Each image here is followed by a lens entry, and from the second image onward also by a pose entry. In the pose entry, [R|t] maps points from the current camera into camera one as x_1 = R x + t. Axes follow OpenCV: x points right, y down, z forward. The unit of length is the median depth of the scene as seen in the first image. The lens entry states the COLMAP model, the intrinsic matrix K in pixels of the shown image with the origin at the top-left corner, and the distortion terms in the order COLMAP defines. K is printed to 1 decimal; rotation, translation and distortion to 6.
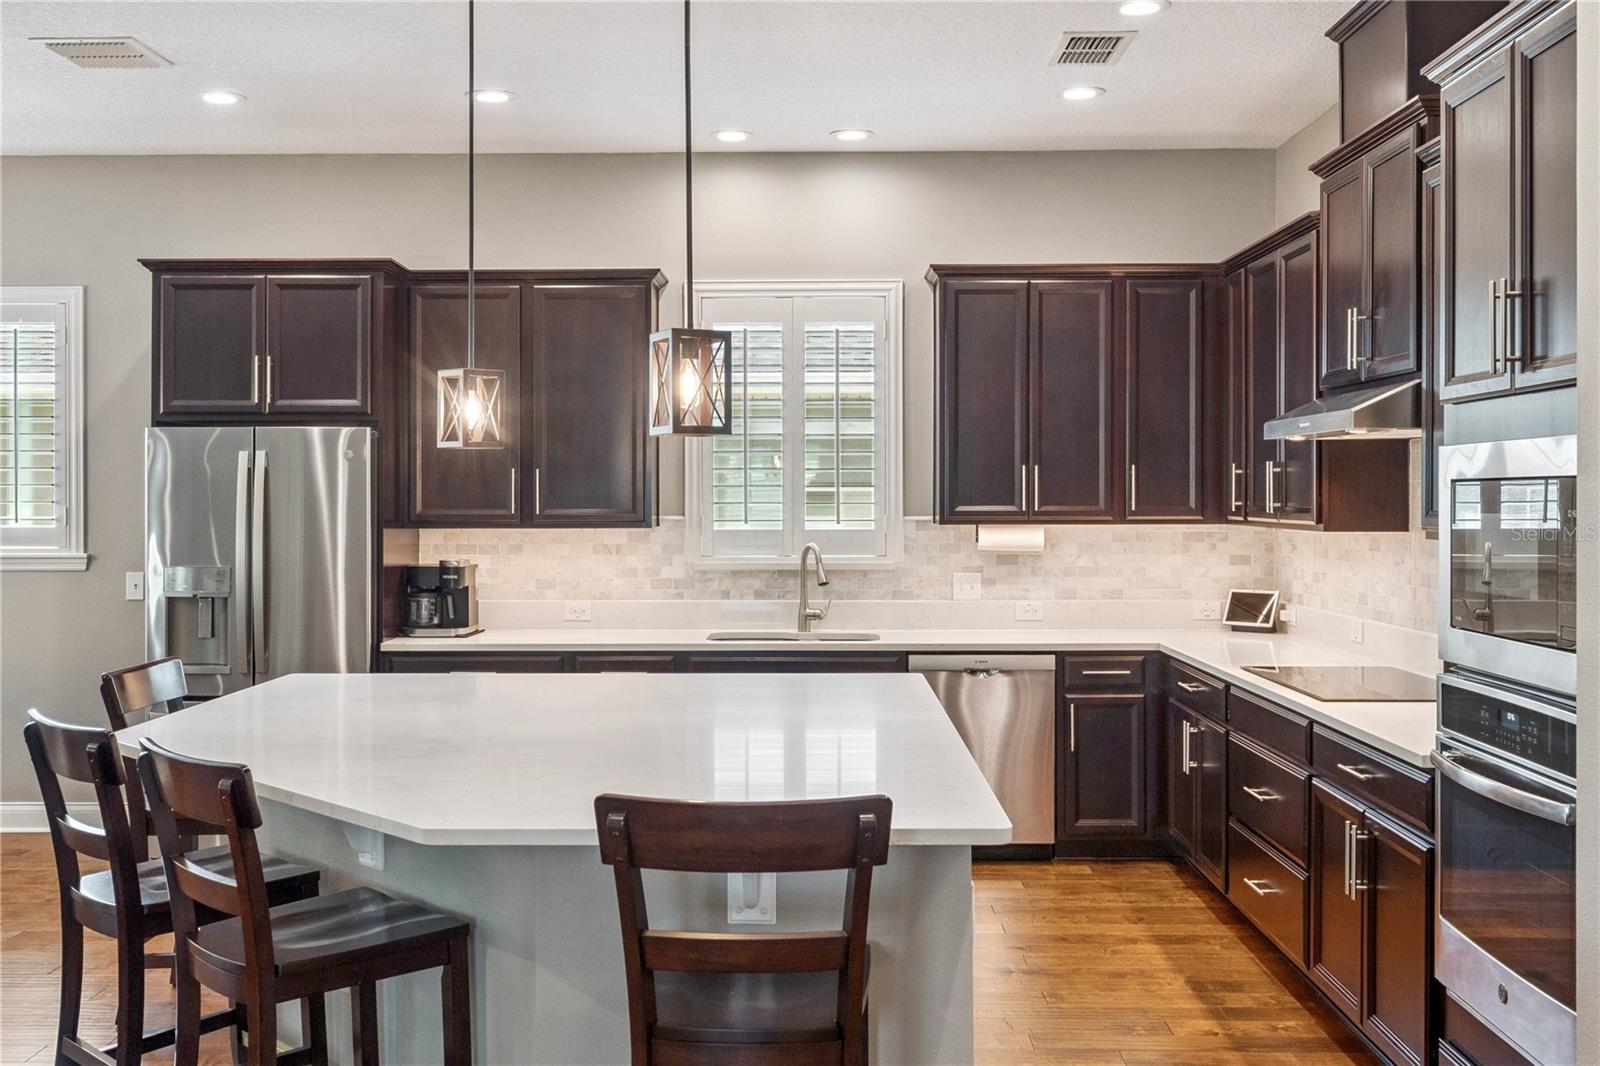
lens RADIAL K [[1478.1, 0, 797.6], [0, 1478.1, 525.8], [0, 0, 1]] dist [-0.012364, 0.000000]
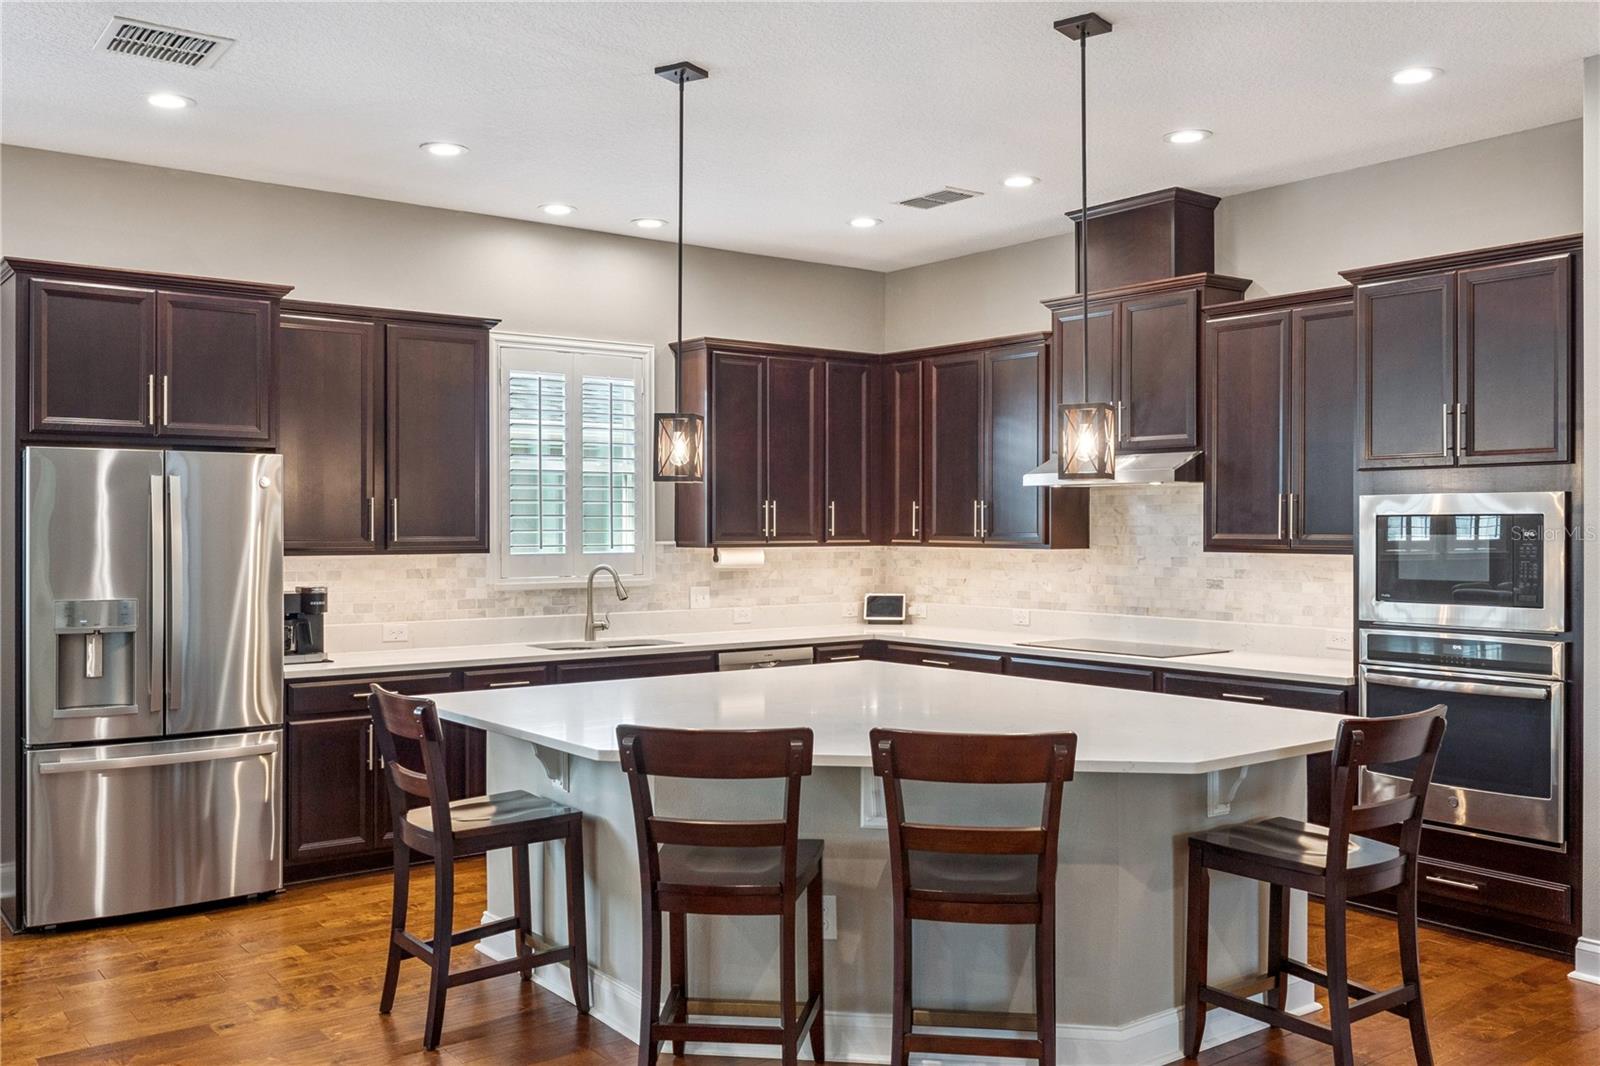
lens RADIAL K [[1406.4, 0, 801.6], [0, 1406.4, 532.0], [0, 0, 1]] dist [-0.004327, 0.020278]
pose [[0.774358, -0.001388, 0.632746, -0.564900], [0.006684, 0.999960, -0.005986, -0.006293], [-0.632713, 0.008865, 0.774336, 0.036021]]
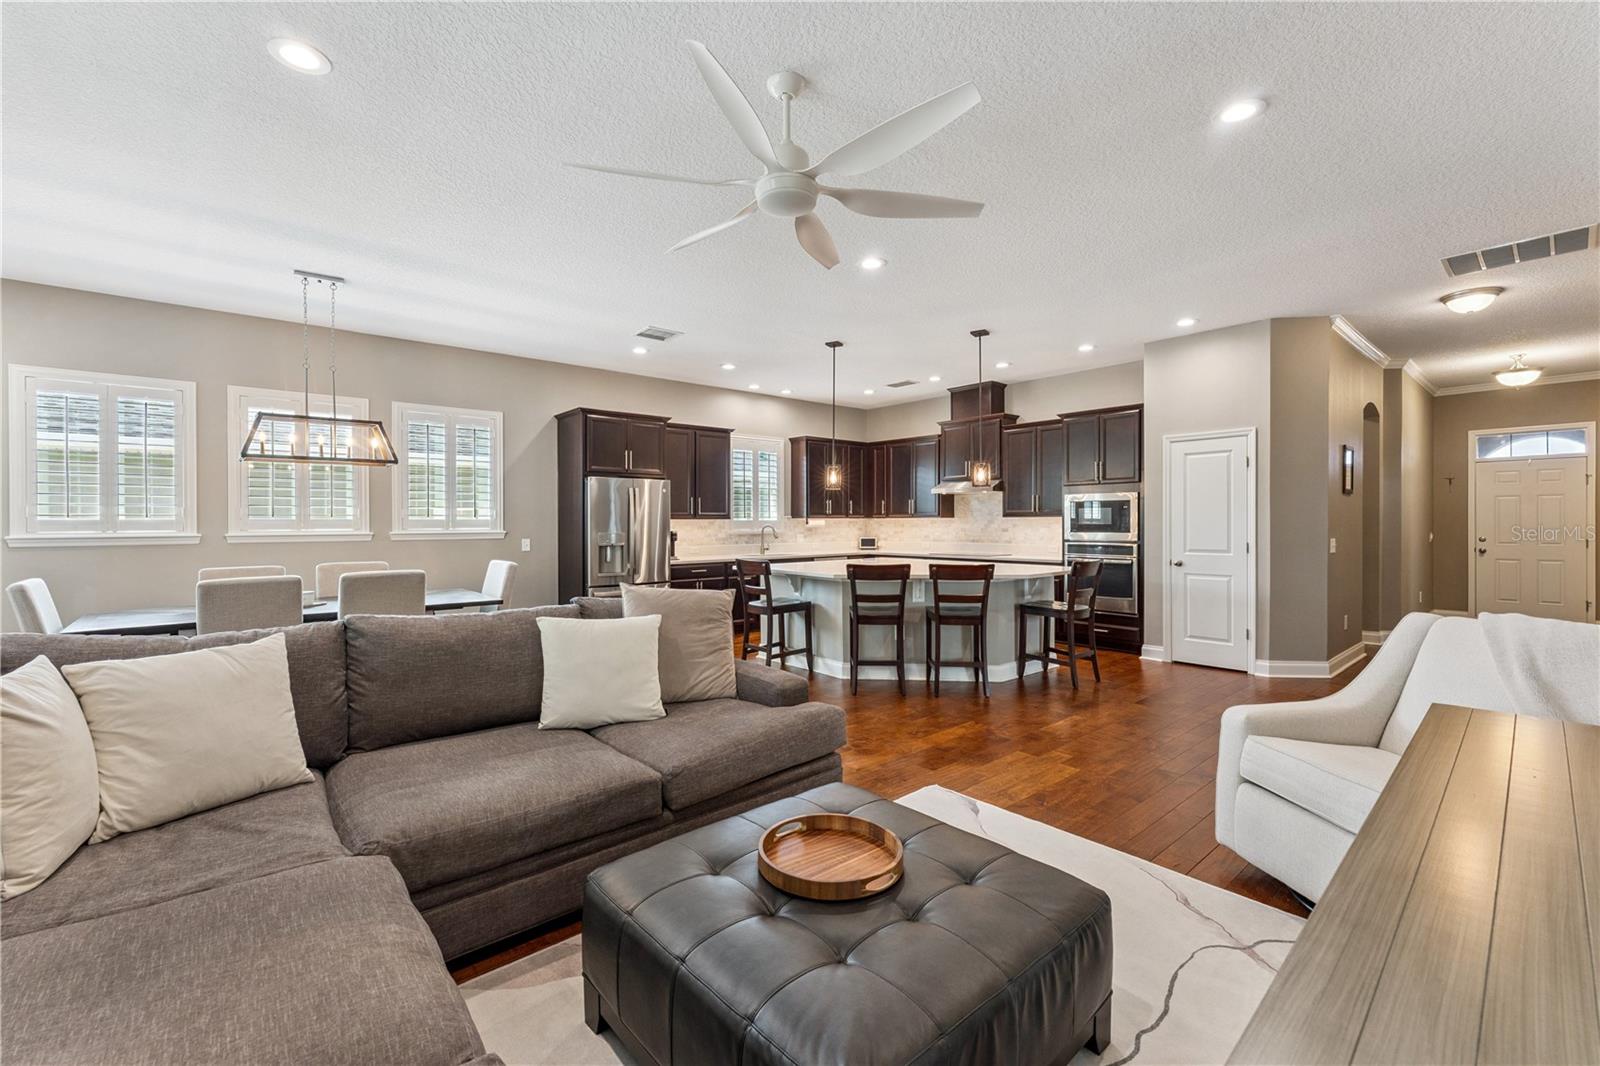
lens RADIAL K [[677.8, 0, 794.7], [0, 677.8, 527.4], [0, 0, 1]] dist [0.002046, 0.000201]
pose [[0.741414, -0.006588, 0.671015, -0.860950], [0.010838, 0.999939, -0.002157, 0.020766], [-0.670960, 0.008872, 0.741441, -0.058205]]
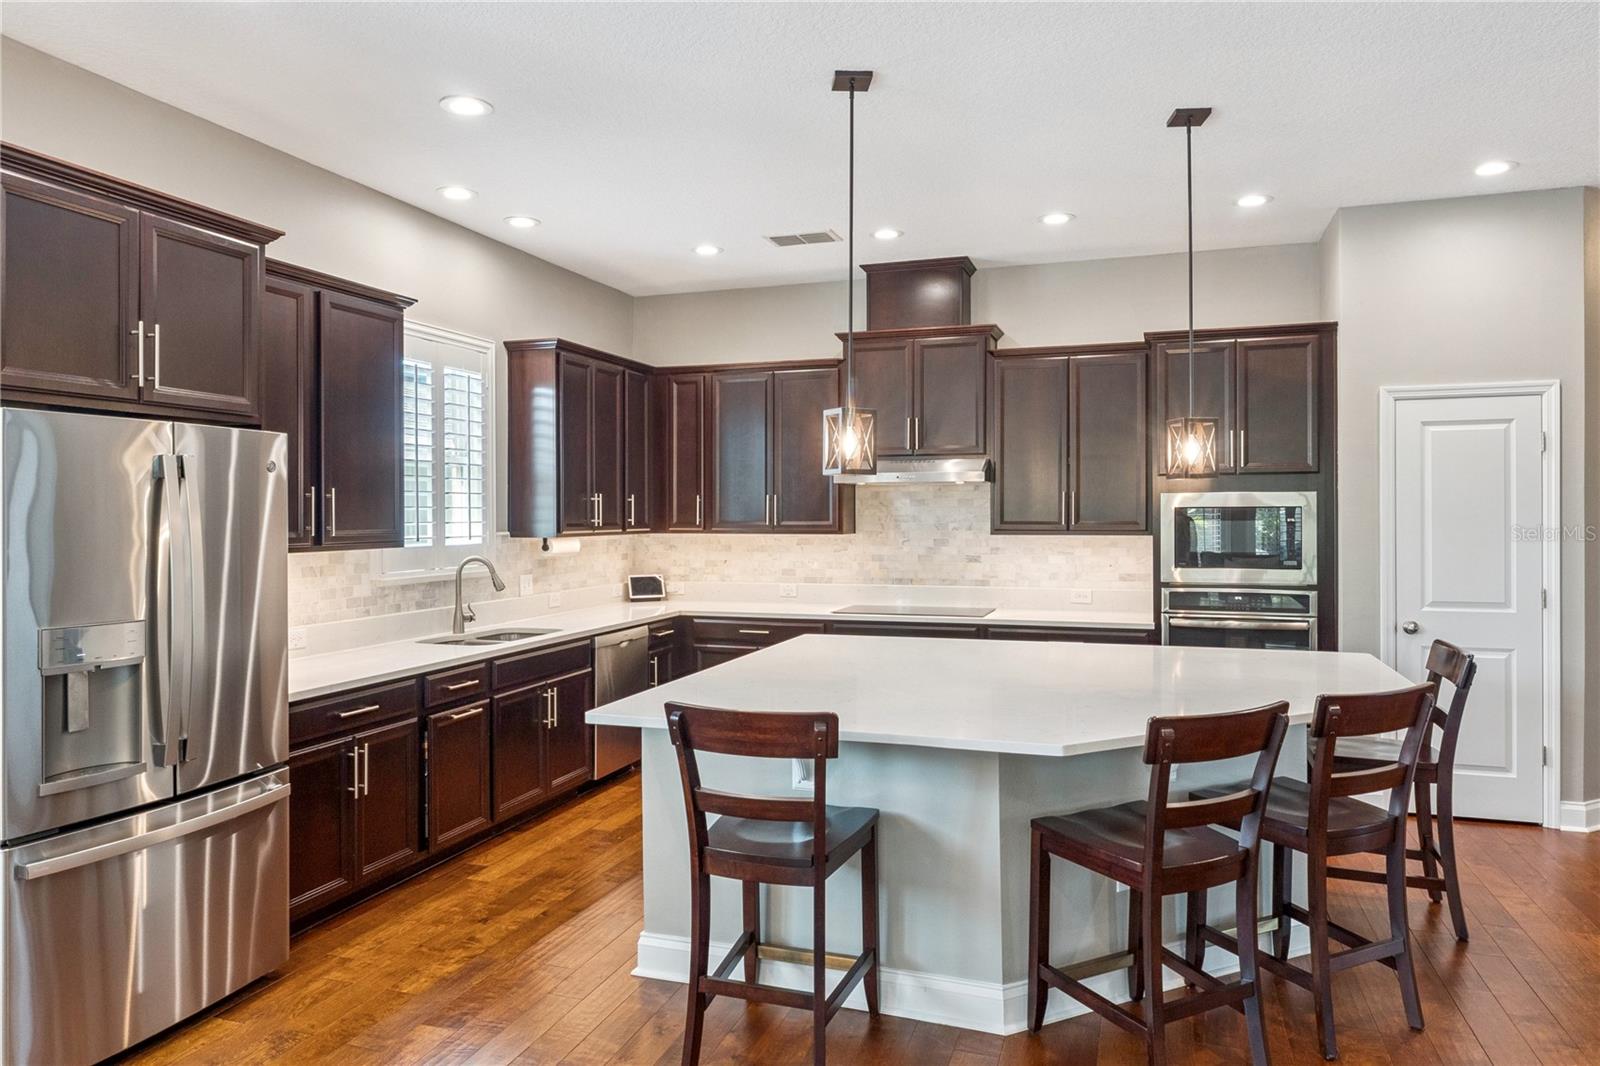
lens RADIAL K [[1037.6, 0, 805.1], [0, 1037.6, 520.0], [0, 0, 1]] dist [0.001797, -0.000835]
pose [[0.288494, -0.006131, 0.957462, -0.692340], [0.015233, 0.999882, 0.001813, -0.014311], [-0.957361, 0.014062, 0.288553, 0.501893]]
